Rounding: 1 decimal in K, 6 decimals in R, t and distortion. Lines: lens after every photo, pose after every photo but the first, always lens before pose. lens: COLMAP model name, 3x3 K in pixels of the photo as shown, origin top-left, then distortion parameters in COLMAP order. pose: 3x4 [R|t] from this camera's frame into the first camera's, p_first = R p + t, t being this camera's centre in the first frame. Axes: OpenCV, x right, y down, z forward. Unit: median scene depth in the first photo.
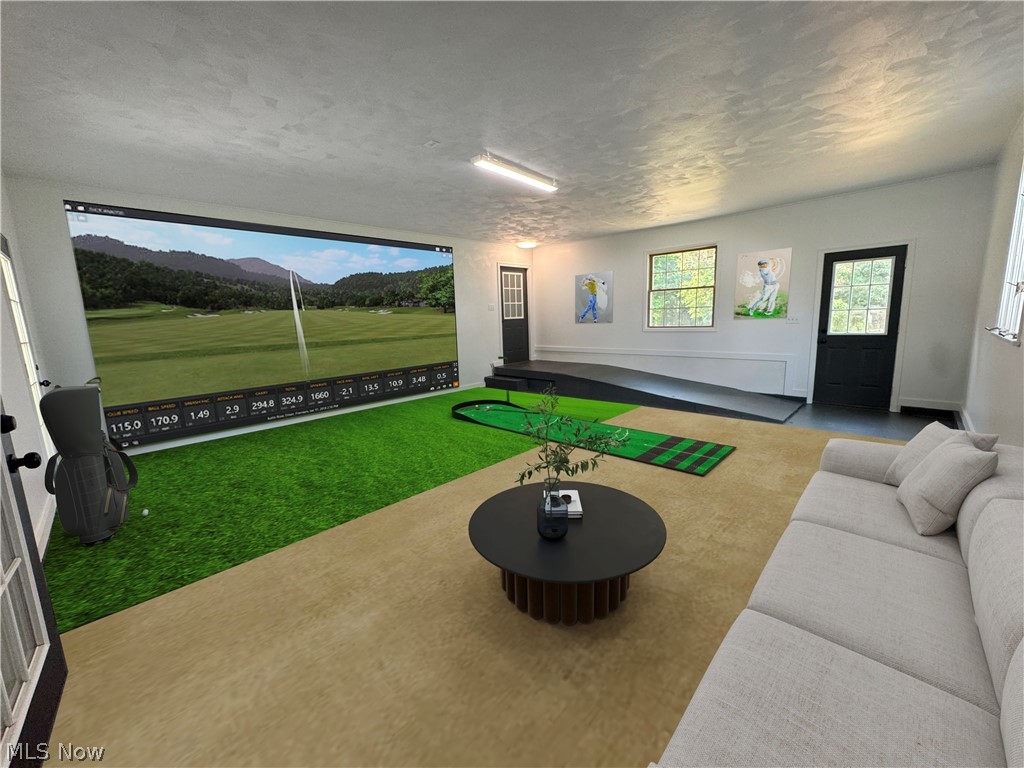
lens RADIAL K [[402.6, 0, 494.3], [0, 402.6, 381.1], [0, 0, 1]] dist [0.019287, -0.000073]
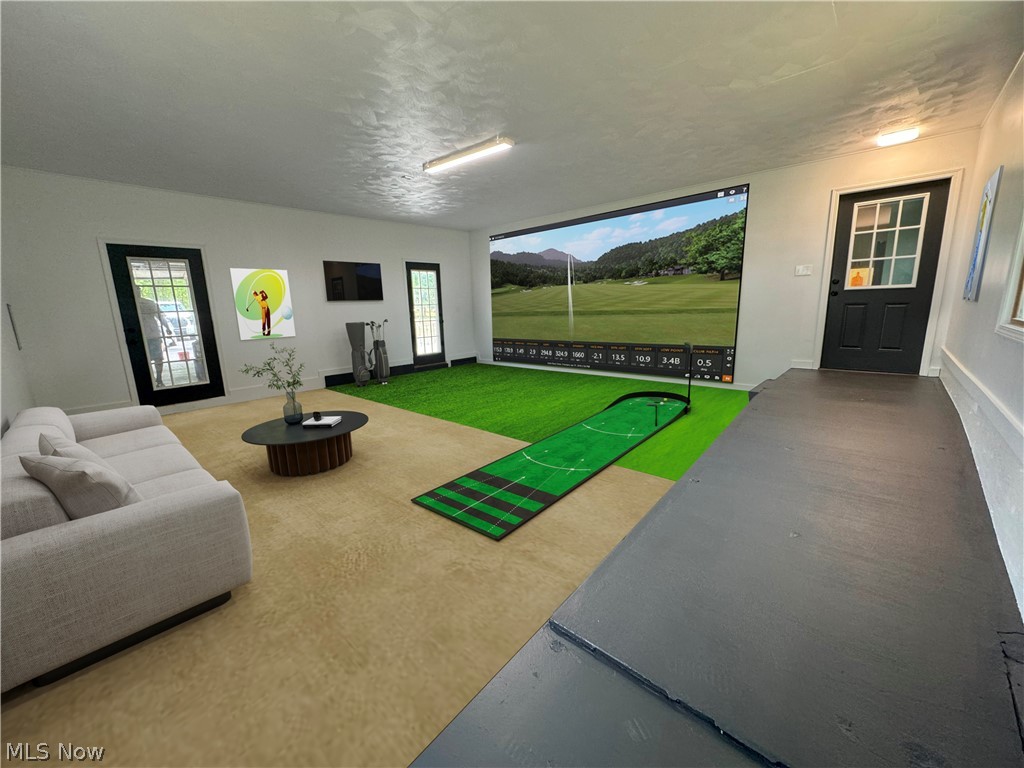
lens RADIAL K [[402.6, 0, 494.3], [0, 402.6, 381.1], [0, 0, 1]] dist [0.019287, -0.000073]
pose [[0.038818, 0.213992, -0.976064, 0.741543], [-0.133041, 0.969210, 0.207198, -0.102465], [0.990350, 0.121814, 0.066093, 0.648676]]
